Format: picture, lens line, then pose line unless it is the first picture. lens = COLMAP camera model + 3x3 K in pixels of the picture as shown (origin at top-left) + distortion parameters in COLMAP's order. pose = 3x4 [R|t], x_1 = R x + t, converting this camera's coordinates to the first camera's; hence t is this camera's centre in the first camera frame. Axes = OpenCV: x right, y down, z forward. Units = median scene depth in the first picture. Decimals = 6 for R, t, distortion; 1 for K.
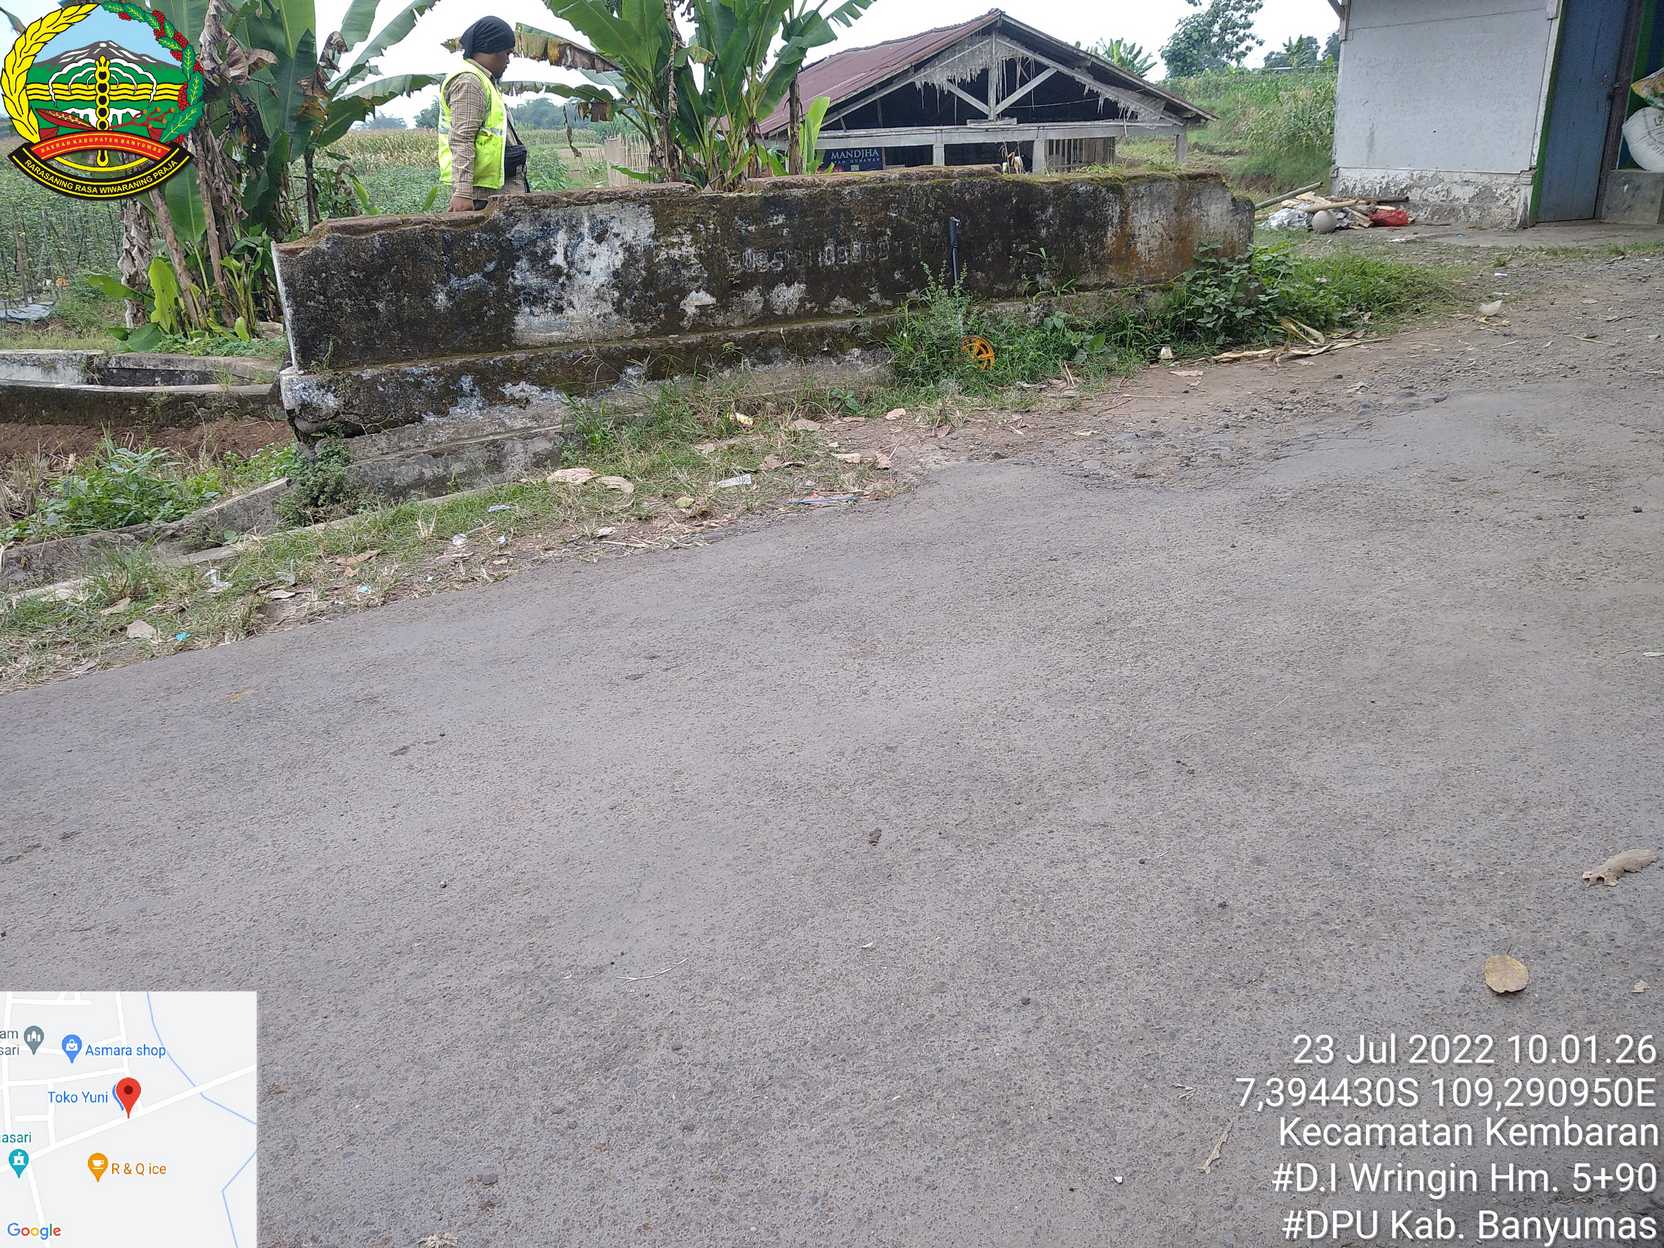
lens RADIAL K [[1362.4, 0, 832.0], [0, 1362.4, 624.0], [0, 0, 1]] dist [0.003143, -0.011850]
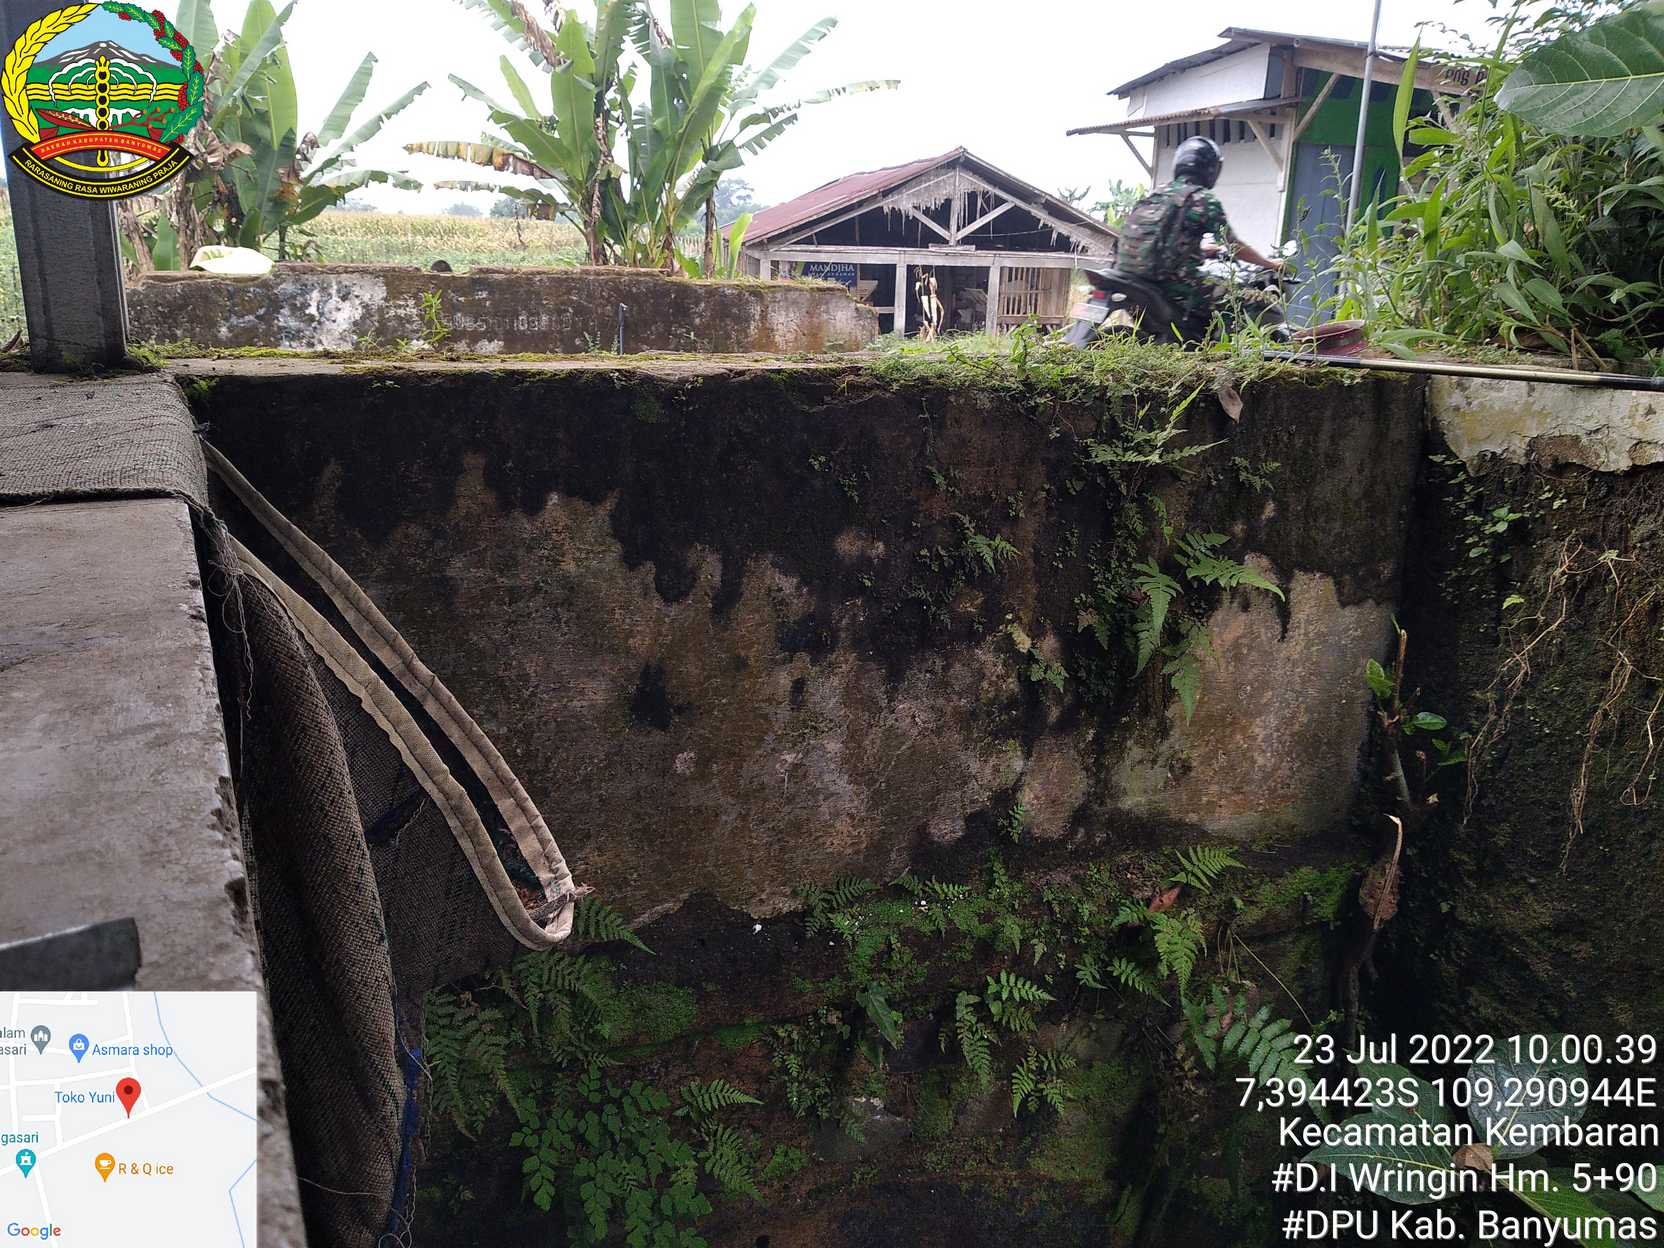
lens RADIAL K [[1379.4, 0, 824.6], [0, 1379.4, 613.9], [0, 0, 1]] dist [0.172589, -0.620234]
pose [[0.996219, 0.078828, -0.036511, 0.143628], [-0.081748, 0.992853, -0.086946, 0.045168], [0.029397, 0.089602, 0.995544, -0.140104]]
